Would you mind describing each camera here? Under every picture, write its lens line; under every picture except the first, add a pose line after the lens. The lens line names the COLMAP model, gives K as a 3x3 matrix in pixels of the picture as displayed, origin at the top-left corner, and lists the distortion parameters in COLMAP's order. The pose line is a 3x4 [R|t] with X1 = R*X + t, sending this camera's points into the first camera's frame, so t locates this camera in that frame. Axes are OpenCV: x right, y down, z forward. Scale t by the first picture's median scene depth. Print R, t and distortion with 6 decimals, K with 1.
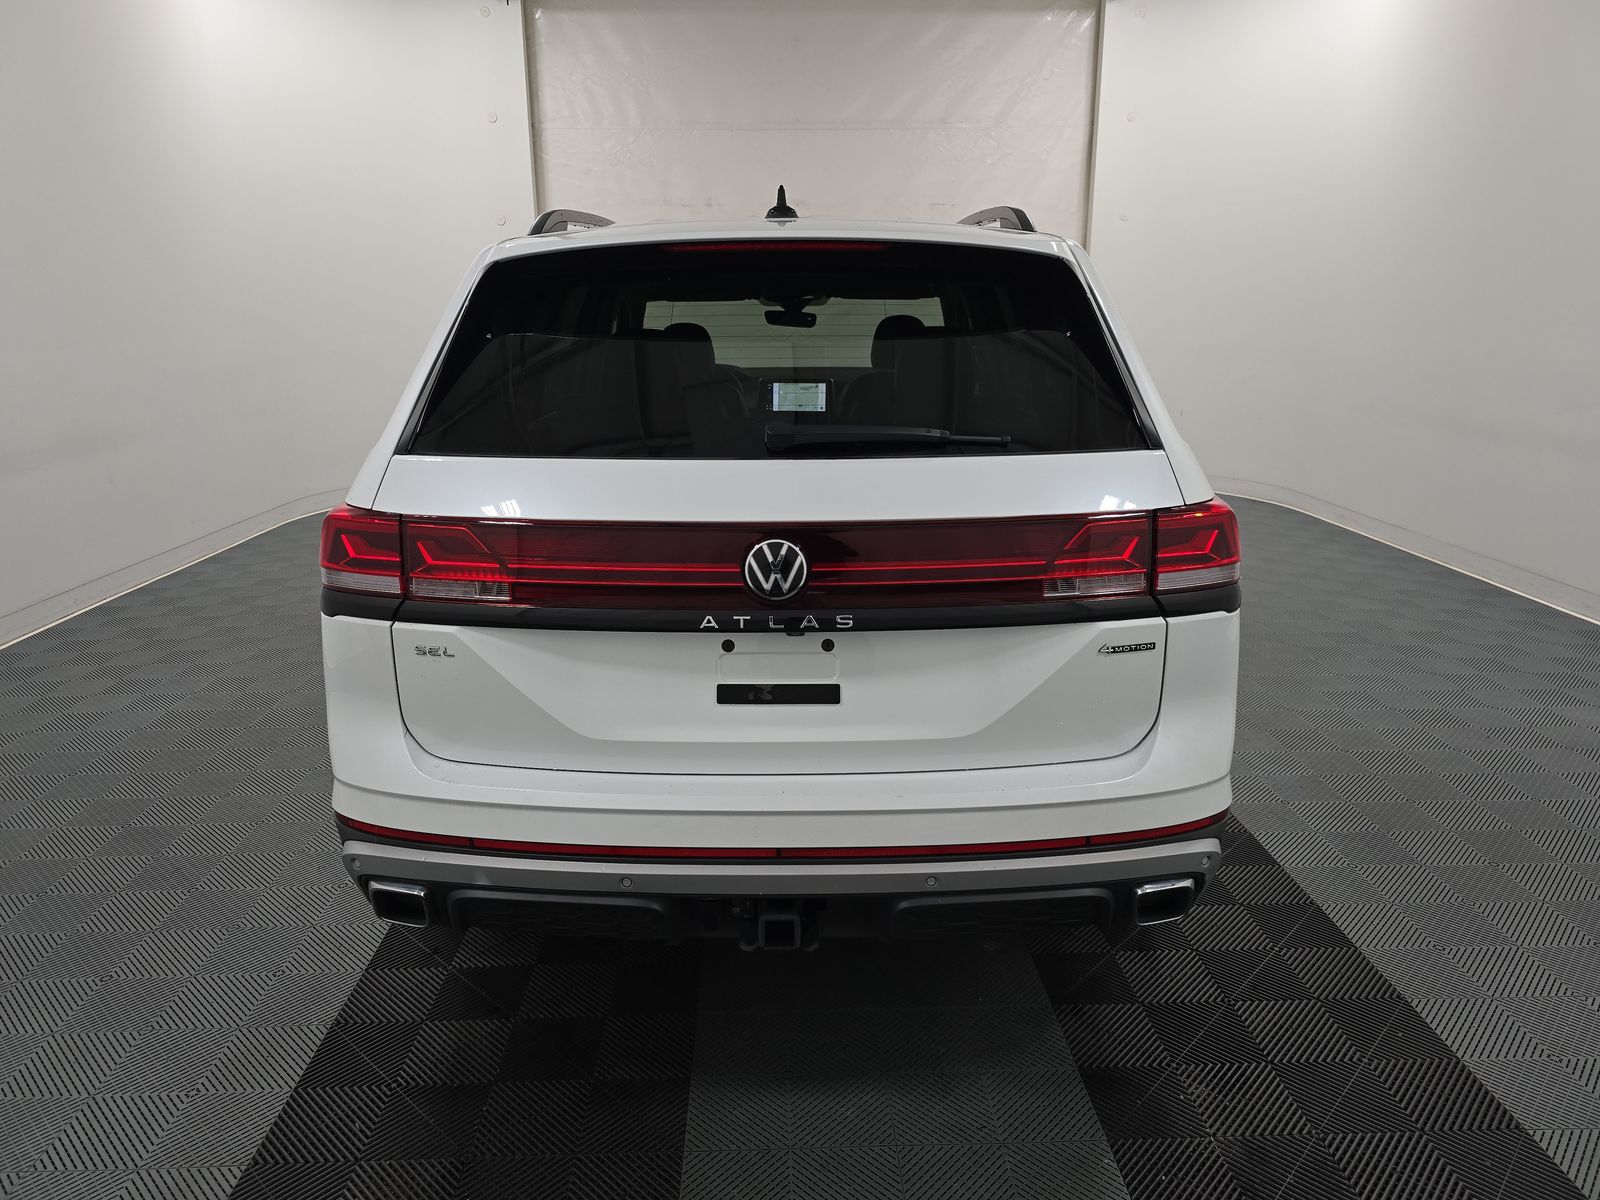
lens RADIAL K [[1118.9, 0, 799.3], [0, 1118.9, 654.2], [0, 0, 1]] dist [0.037133, -0.003107]
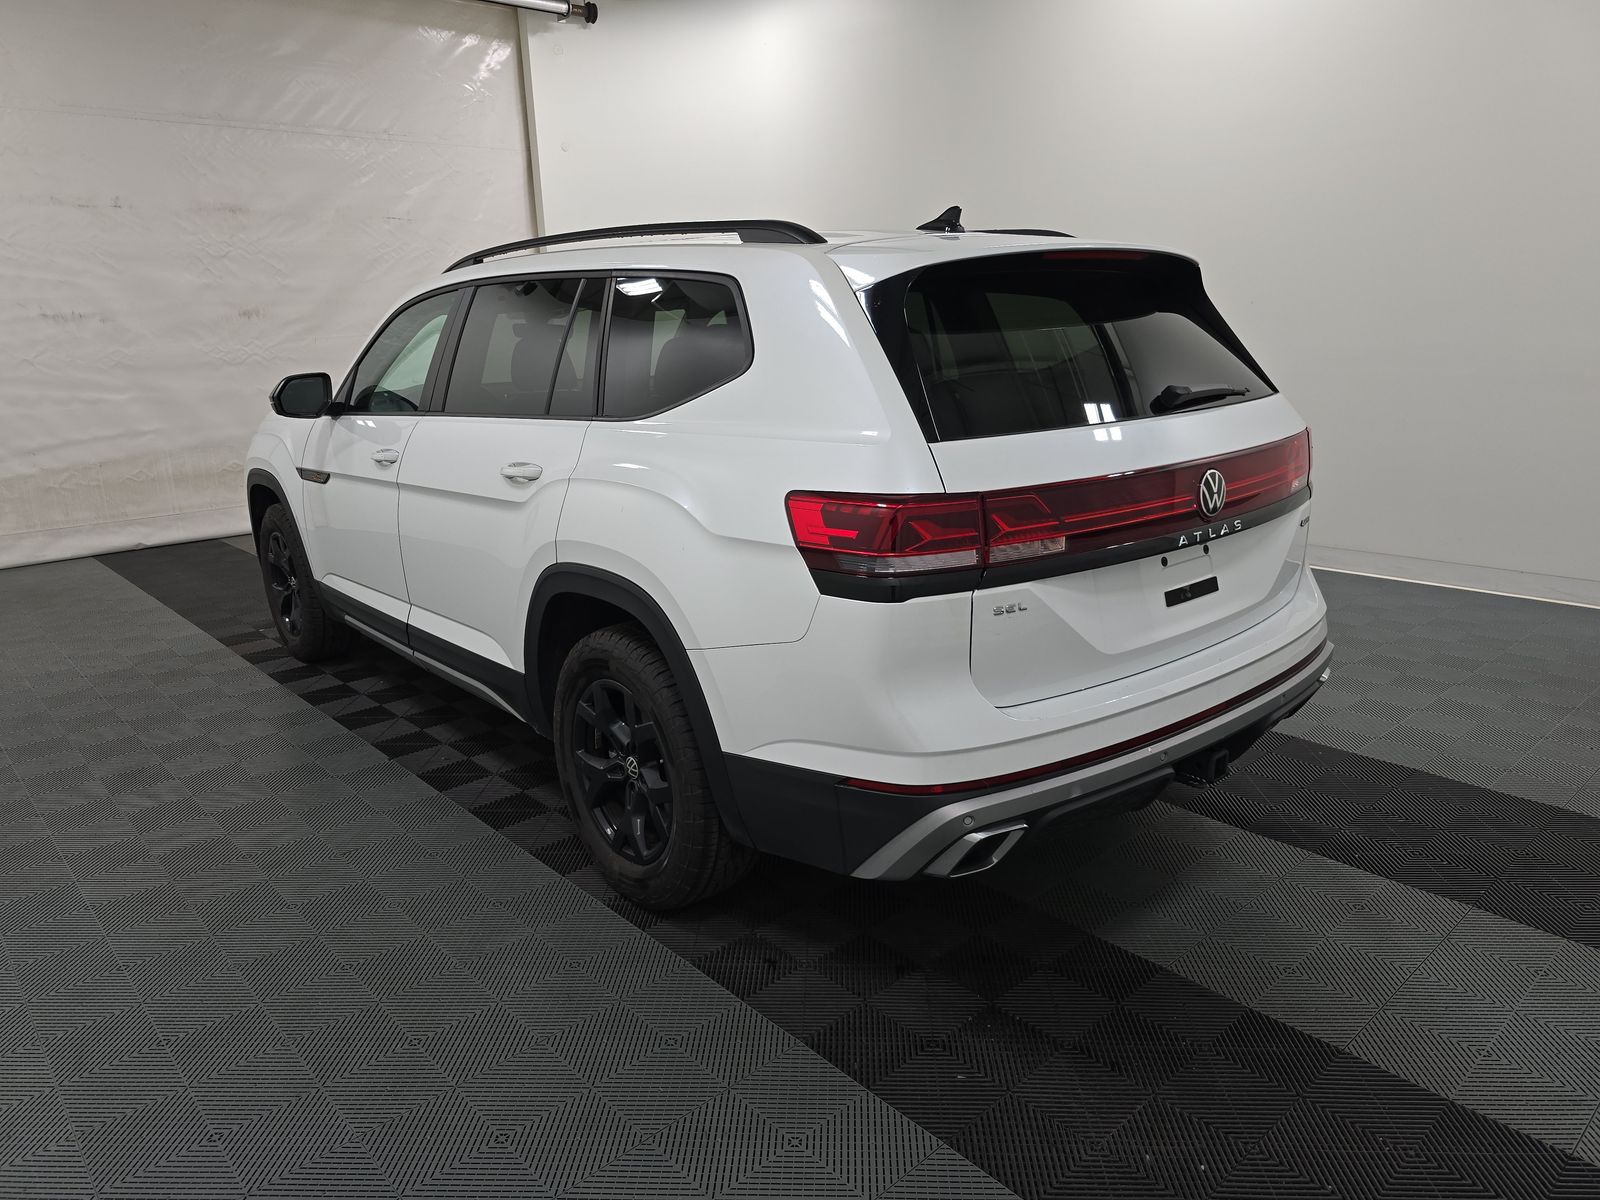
lens RADIAL K [[1118.9, 0, 799.3], [0, 1118.9, 654.2], [0, 0, 1]] dist [0.037133, -0.003107]
pose [[0.754471, -0.208140, 0.622455, -1.197936], [0.219116, 0.973849, 0.060053, -0.072638], [-0.618677, 0.091082, 0.780348, 0.258392]]
